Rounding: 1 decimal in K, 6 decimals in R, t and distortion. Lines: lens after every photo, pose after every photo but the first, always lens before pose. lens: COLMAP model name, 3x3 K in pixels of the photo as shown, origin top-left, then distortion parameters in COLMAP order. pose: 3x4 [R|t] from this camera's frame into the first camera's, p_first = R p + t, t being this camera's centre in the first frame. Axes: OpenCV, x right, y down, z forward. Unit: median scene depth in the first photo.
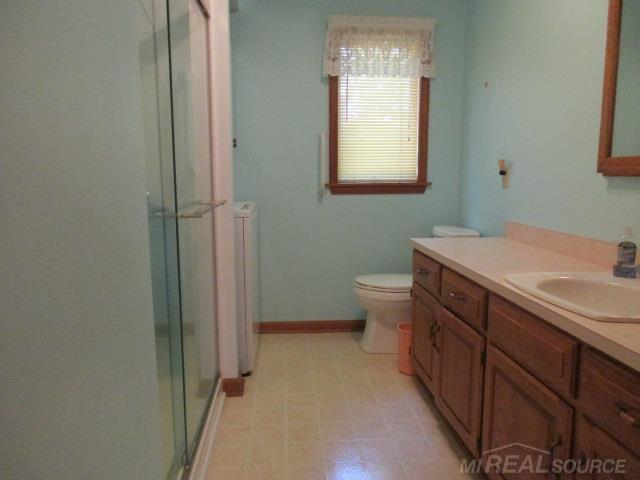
lens RADIAL K [[484.3, 0, 318.8], [0, 484.3, 241.1], [0, 0, 1]] dist [0.012172, 0.003722]
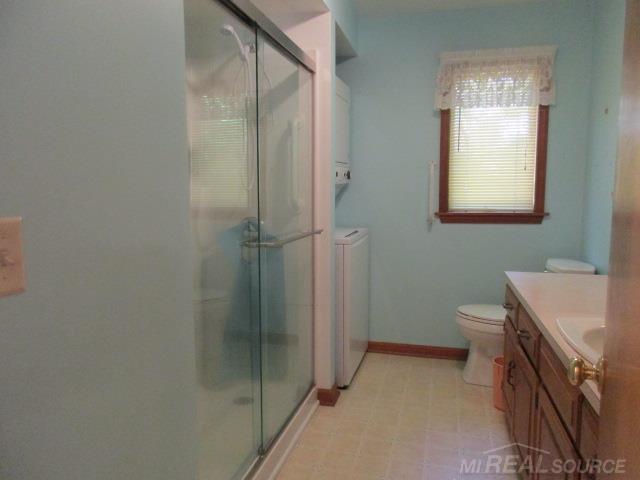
lens RADIAL K [[484.3, 0, 318.8], [0, 484.3, 241.1], [0, 0, 1]] dist [0.012172, 0.003722]
pose [[0.943169, 0.033802, -0.330590, 0.129984], [-0.045538, 0.998575, -0.027817, -0.018961], [0.329179, 0.041291, 0.943364, -0.053353]]
